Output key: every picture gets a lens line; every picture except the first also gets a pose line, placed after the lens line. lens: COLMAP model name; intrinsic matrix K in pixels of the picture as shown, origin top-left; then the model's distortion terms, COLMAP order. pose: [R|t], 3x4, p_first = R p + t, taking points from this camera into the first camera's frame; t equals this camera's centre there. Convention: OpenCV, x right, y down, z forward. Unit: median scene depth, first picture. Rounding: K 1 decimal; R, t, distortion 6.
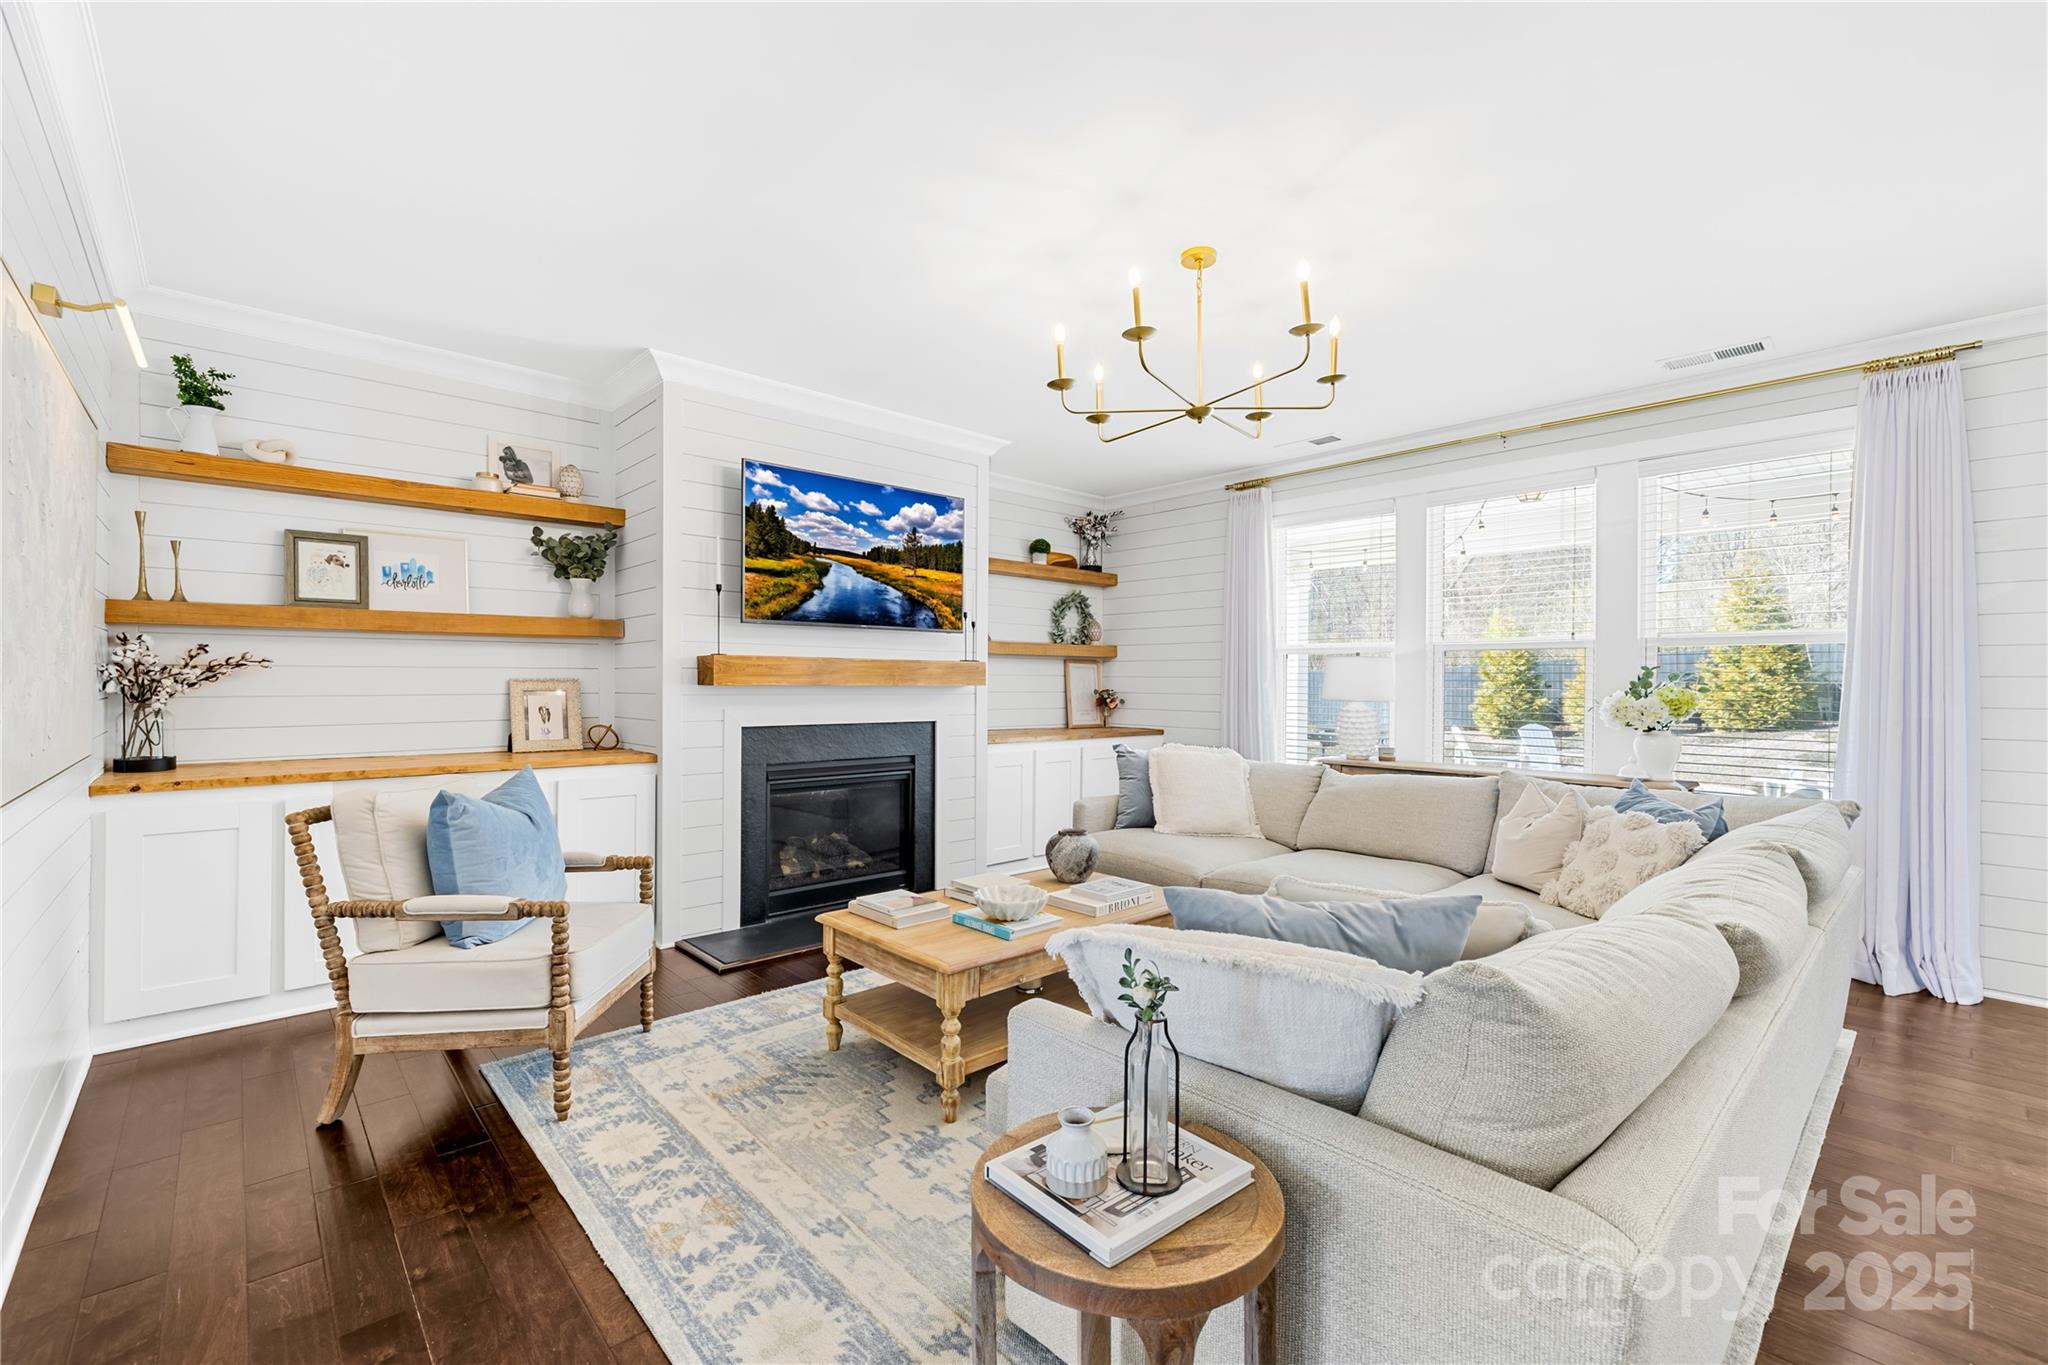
lens RADIAL K [[875.6, 0, 1032.5], [0, 875.6, 686.1], [0, 0, 1]] dist [0.000393, 0.000498]
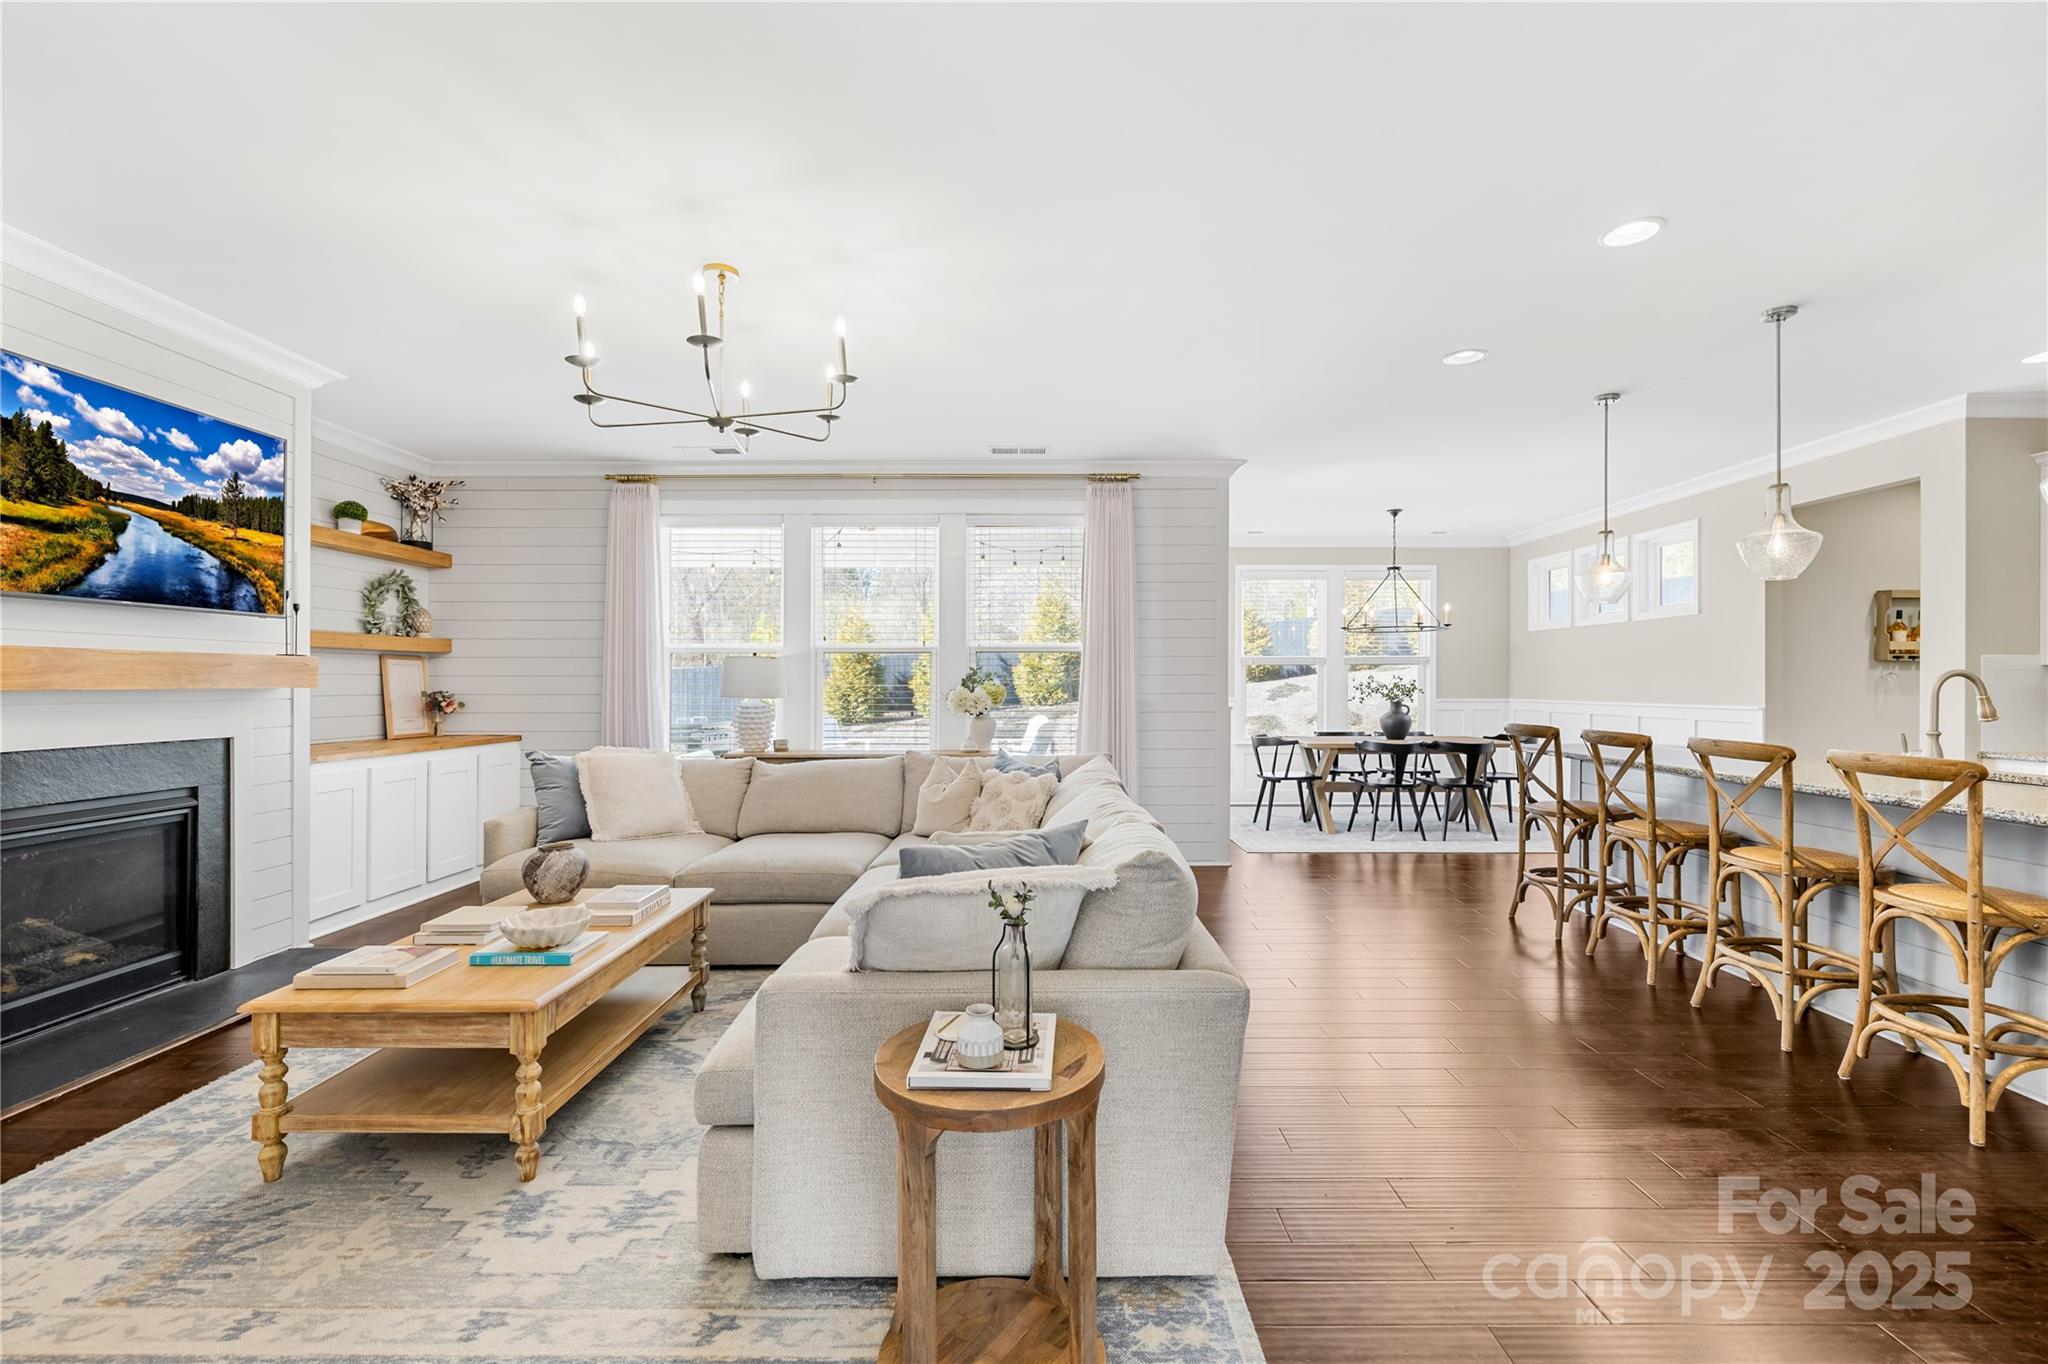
lens RADIAL K [[904.7, 0, 1020.4], [0, 904.7, 679.8], [0, 0, 1]] dist [-0.002544, -0.000682]
pose [[0.671379, -0.008725, 0.741063, -0.300156], [0.008840, 0.999954, 0.003764, -0.007697], [-0.741062, 0.004024, 0.671425, 0.005965]]
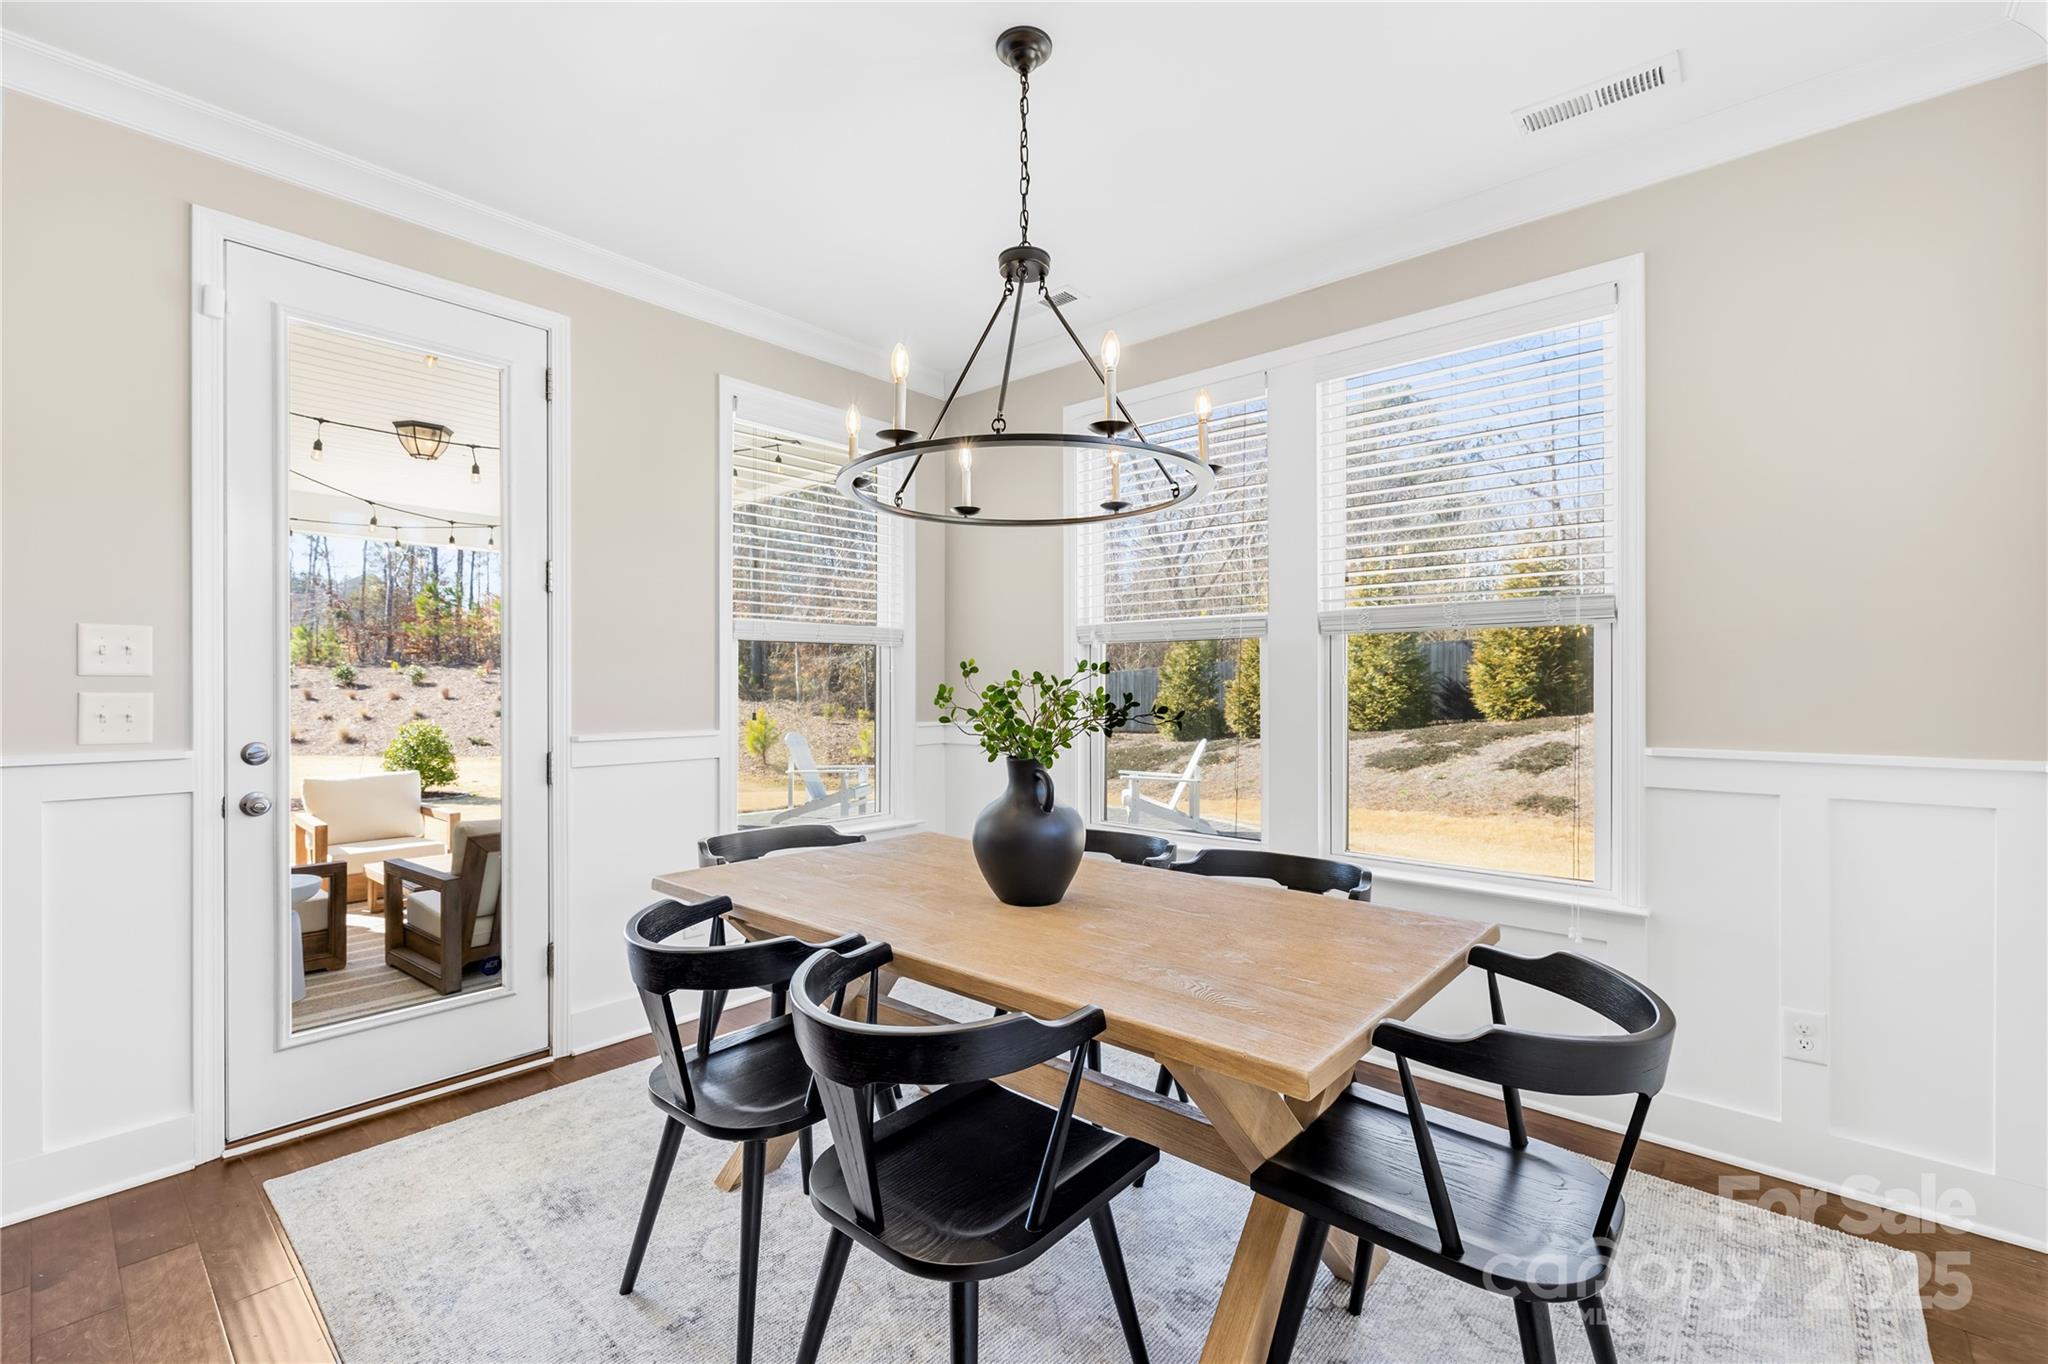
lens RADIAL K [[884.3, 0, 1008.6], [0, 884.3, 664.6], [0, 0, 1]] dist [-0.001067, -0.000700]
pose [[0.994383, -0.011979, 0.105157, 1.502224], [0.015735, 0.999265, -0.034960, 0.033869], [-0.104661, 0.036418, 0.993841, 0.189300]]
